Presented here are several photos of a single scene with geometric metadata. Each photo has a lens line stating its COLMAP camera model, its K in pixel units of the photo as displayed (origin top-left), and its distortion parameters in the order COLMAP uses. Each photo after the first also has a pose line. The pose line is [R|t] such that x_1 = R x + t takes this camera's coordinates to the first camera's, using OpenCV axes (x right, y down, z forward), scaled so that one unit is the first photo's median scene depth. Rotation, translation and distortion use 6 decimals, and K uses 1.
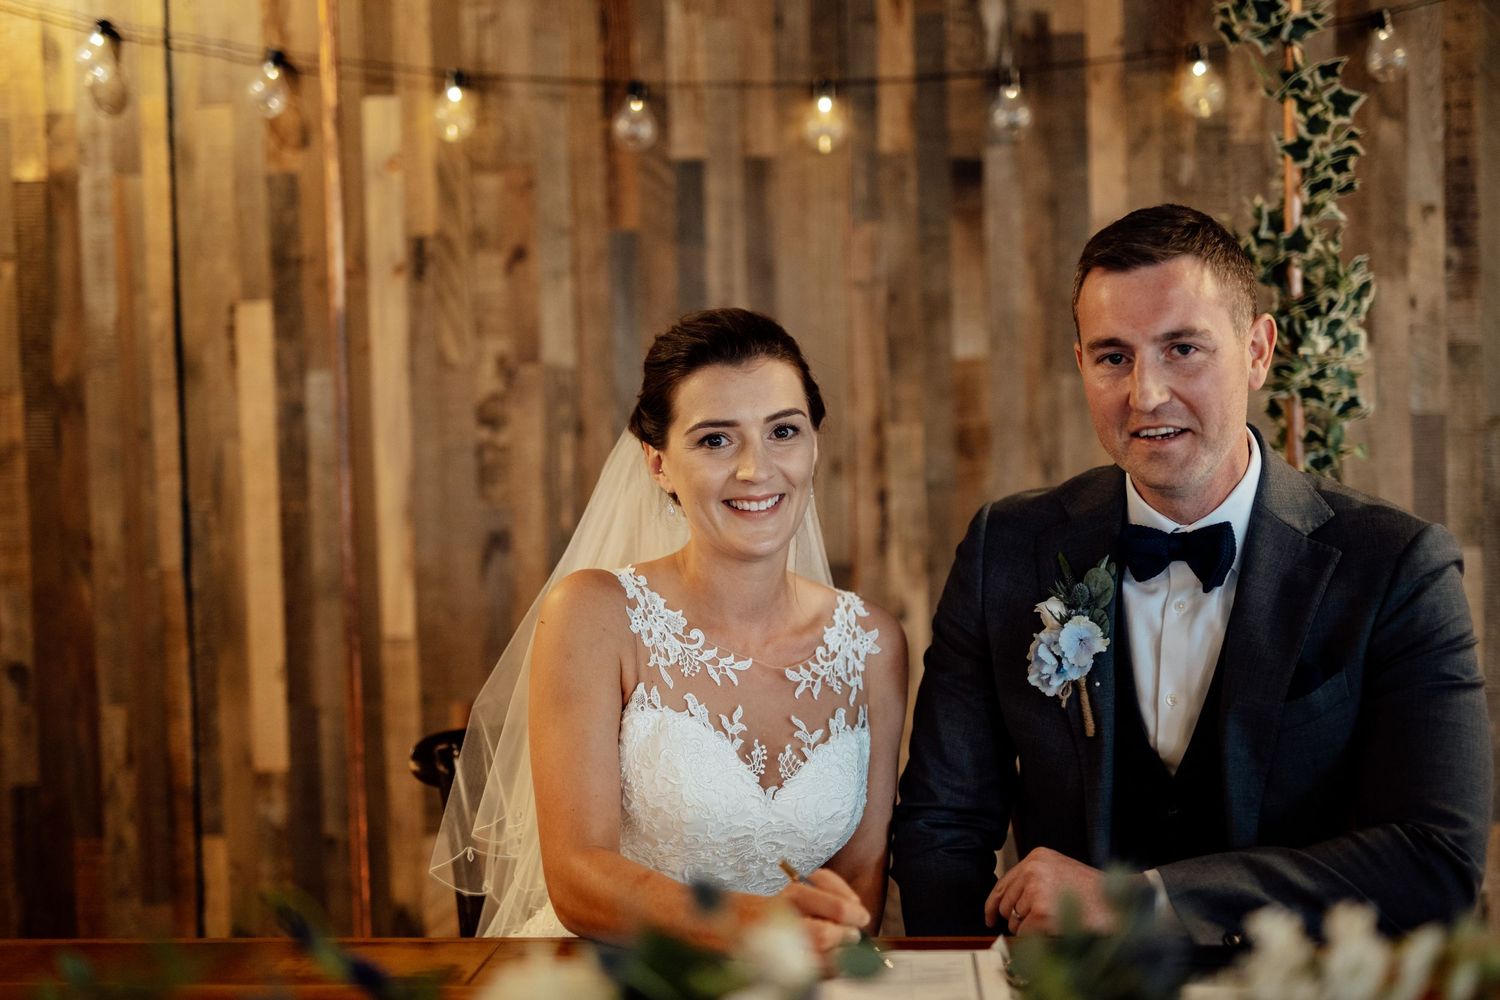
lens RADIAL K [[3434.7, 0, 750.3], [0, 3434.7, 500.6], [0, 0, 1]] dist [0.079430, 0.000000]
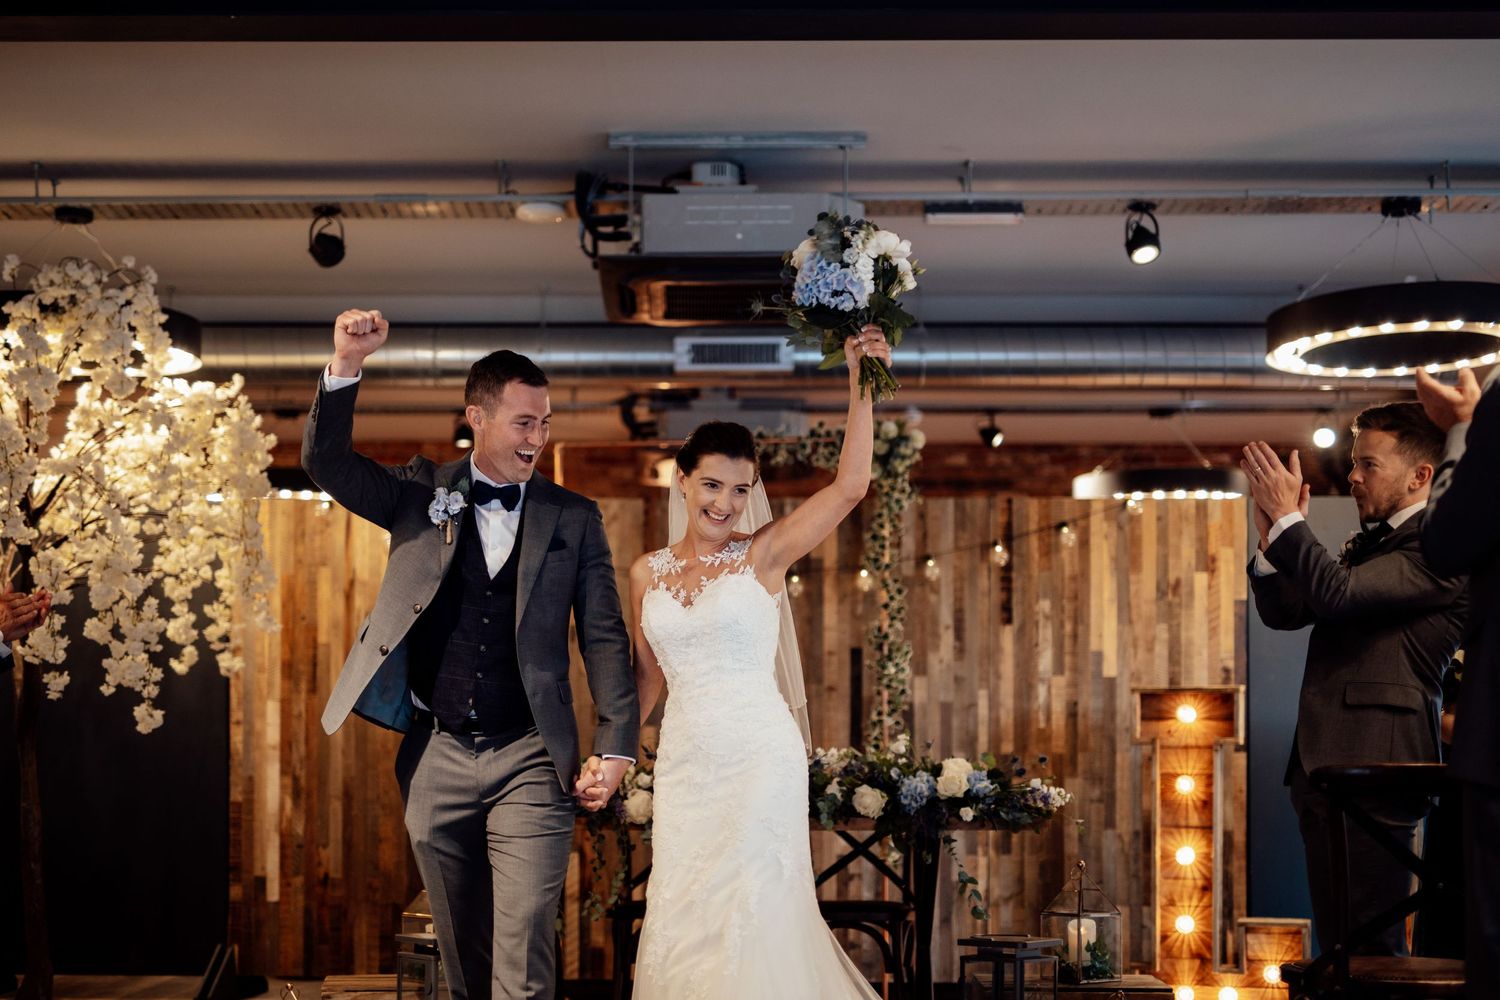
lens RADIAL K [[3434.7, 0, 750.0], [0, 3434.7, 500.6], [0, 0, 1]] dist [0.079430, 0.000000]
pose [[0.998369, 0.030668, 0.048161, -0.093065], [-0.024869, 0.992857, -0.116690, 0.137730], [-0.051396, 0.115302, 0.992000, -1.706396]]
